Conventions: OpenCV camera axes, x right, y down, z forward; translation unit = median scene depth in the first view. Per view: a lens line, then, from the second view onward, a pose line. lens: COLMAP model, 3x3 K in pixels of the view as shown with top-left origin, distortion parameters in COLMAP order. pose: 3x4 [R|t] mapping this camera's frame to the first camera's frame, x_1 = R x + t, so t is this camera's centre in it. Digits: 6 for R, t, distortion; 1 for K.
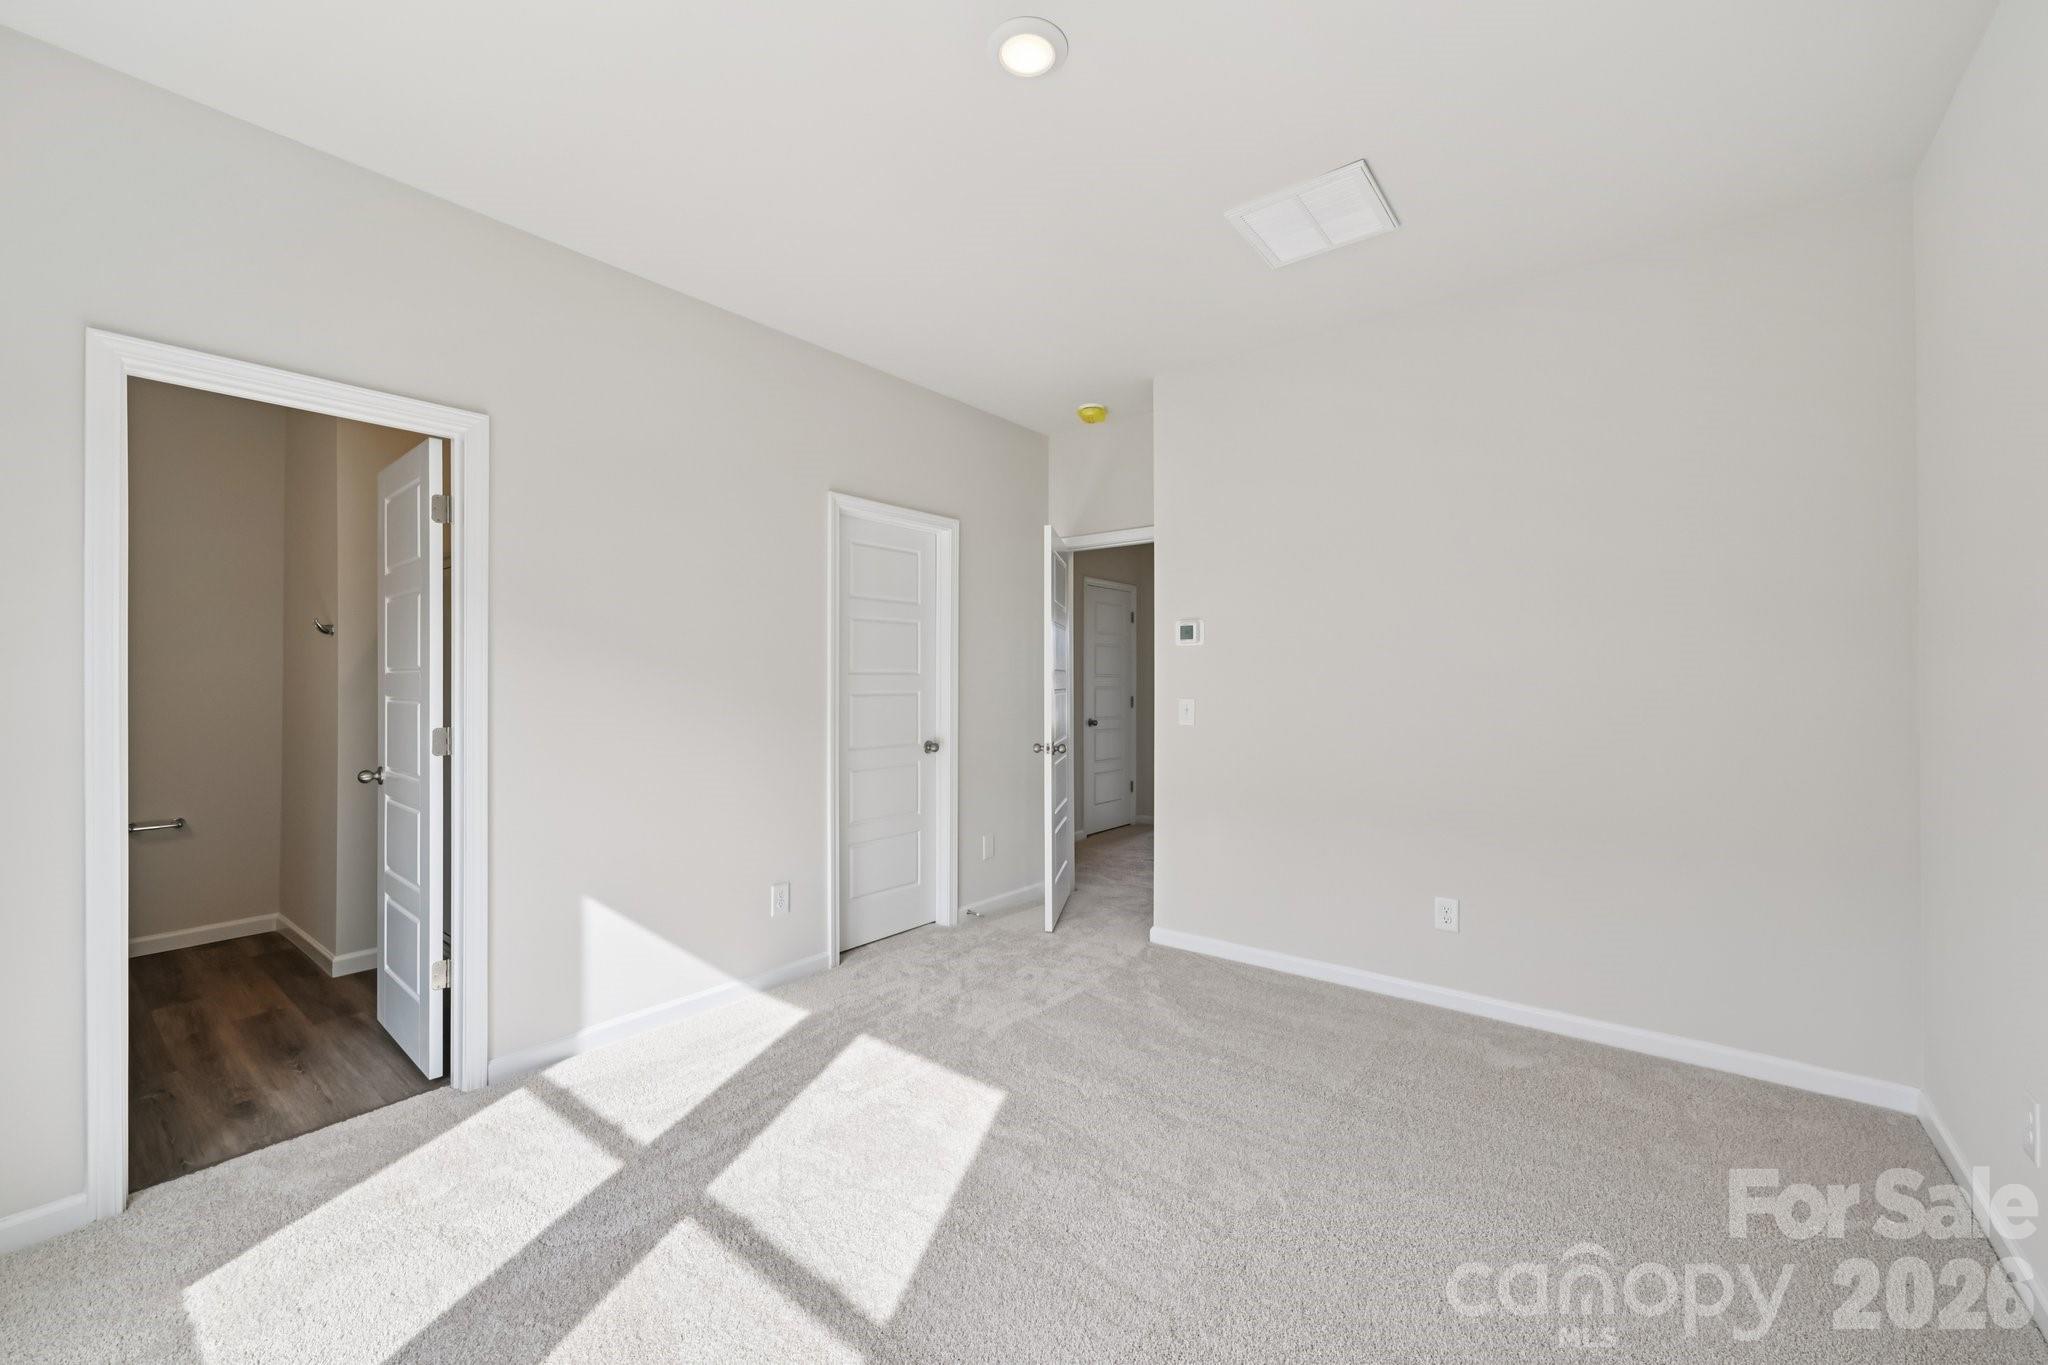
lens RADIAL K [[809.7, 0, 1025.4], [0, 809.7, 687.4], [0, 0, 1]] dist [-0.000287, 0.000083]
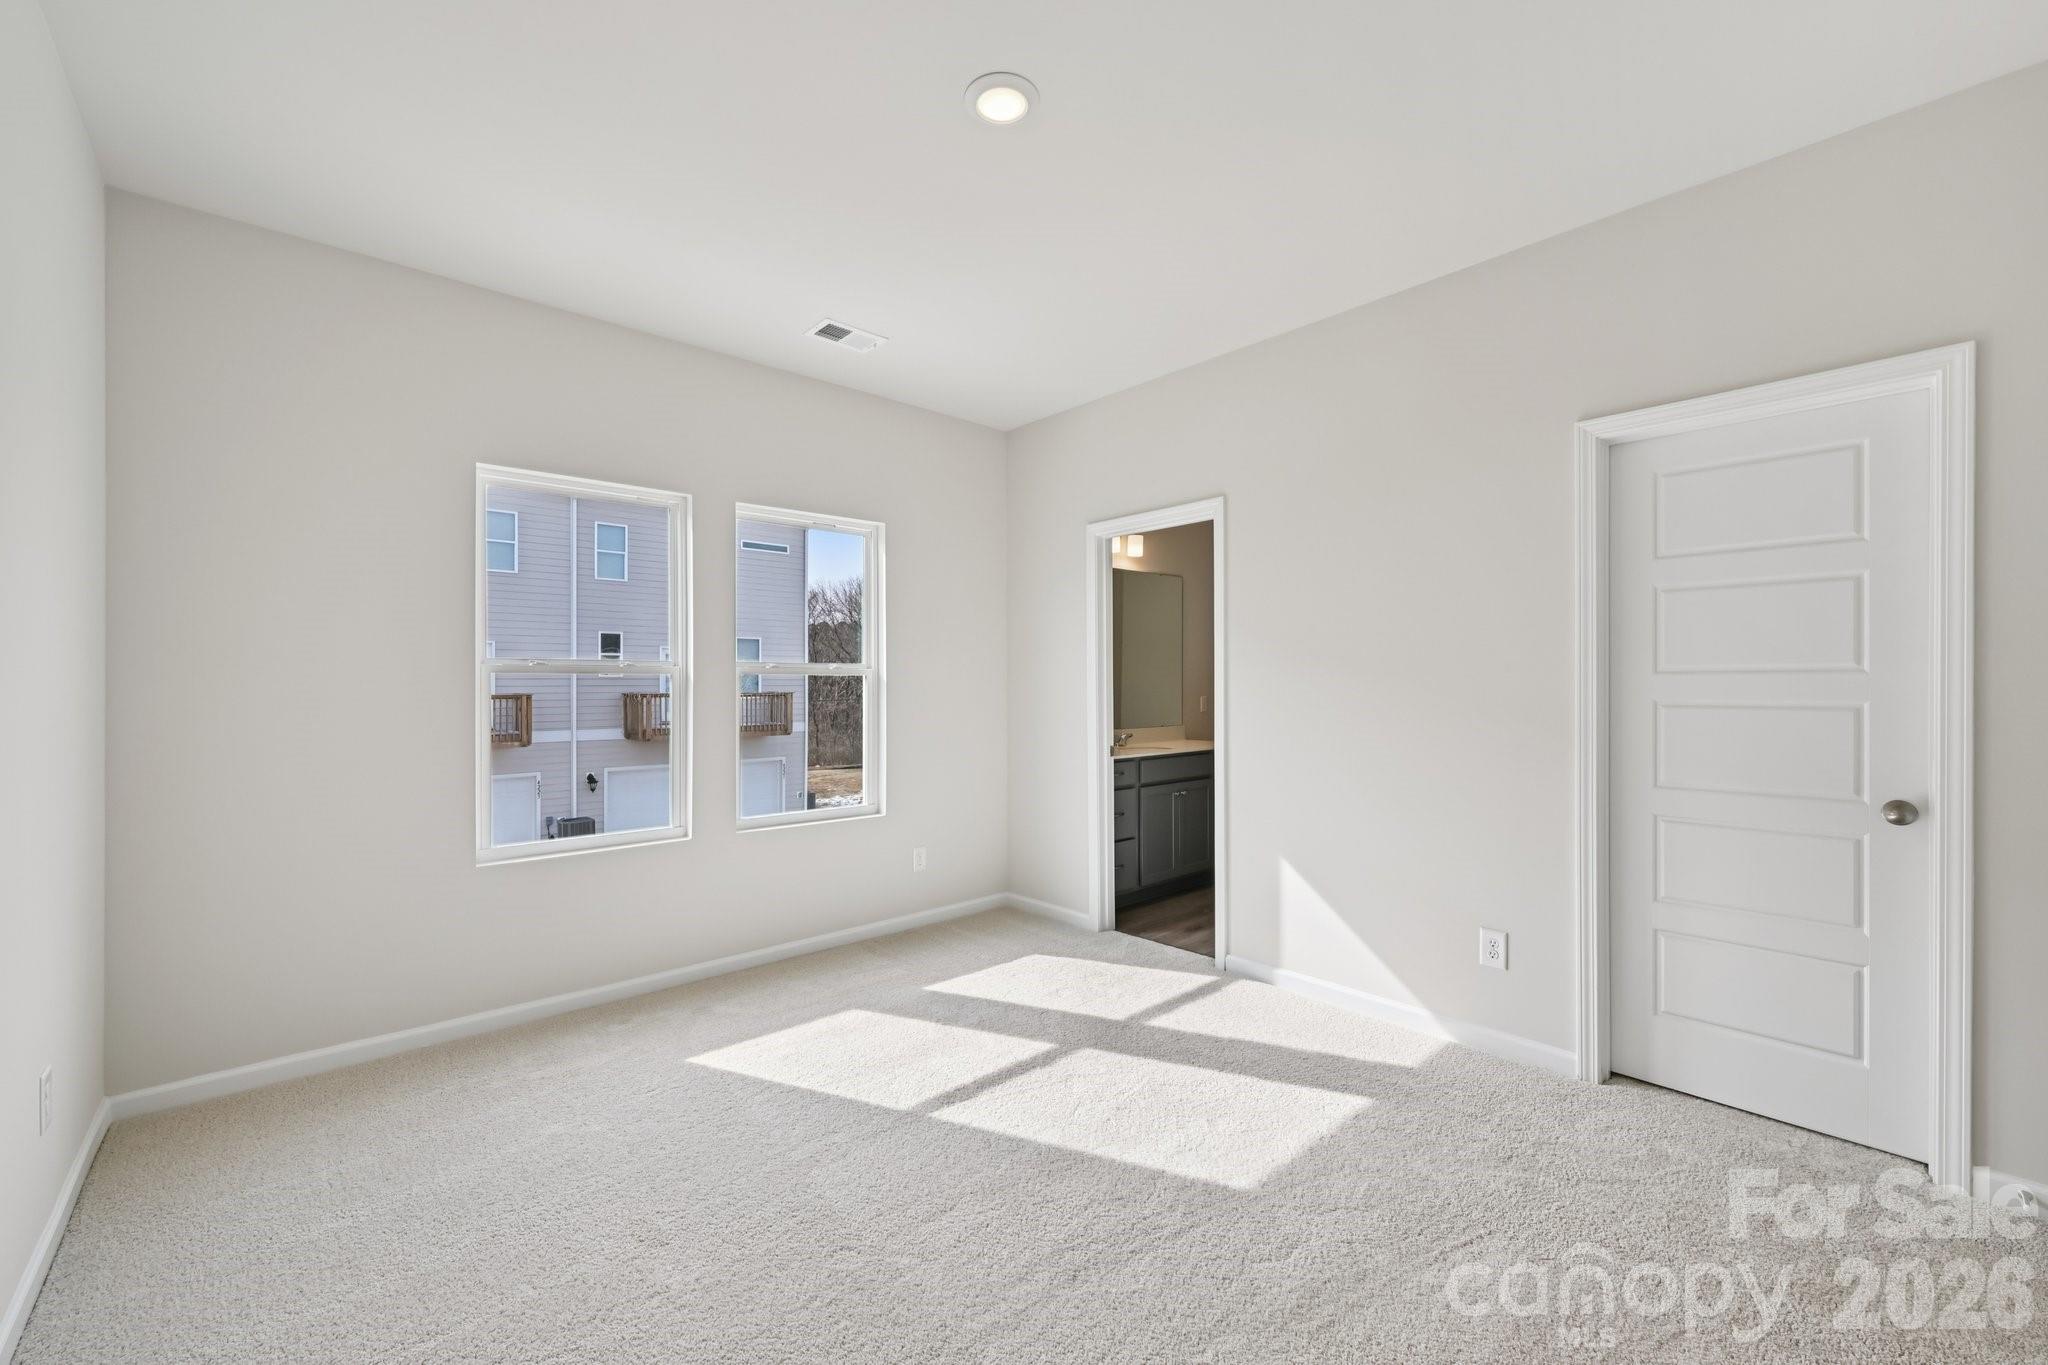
lens RADIAL K [[809.7, 0, 1025.4], [0, 809.7, 687.4], [0, 0, 1]] dist [-0.000287, 0.000083]
pose [[-0.156747, -0.001751, -0.987637, 0.817534], [-0.016451, 0.999864, 0.000839, 0.006389], [0.987502, 0.016379, -0.156754, 0.918442]]
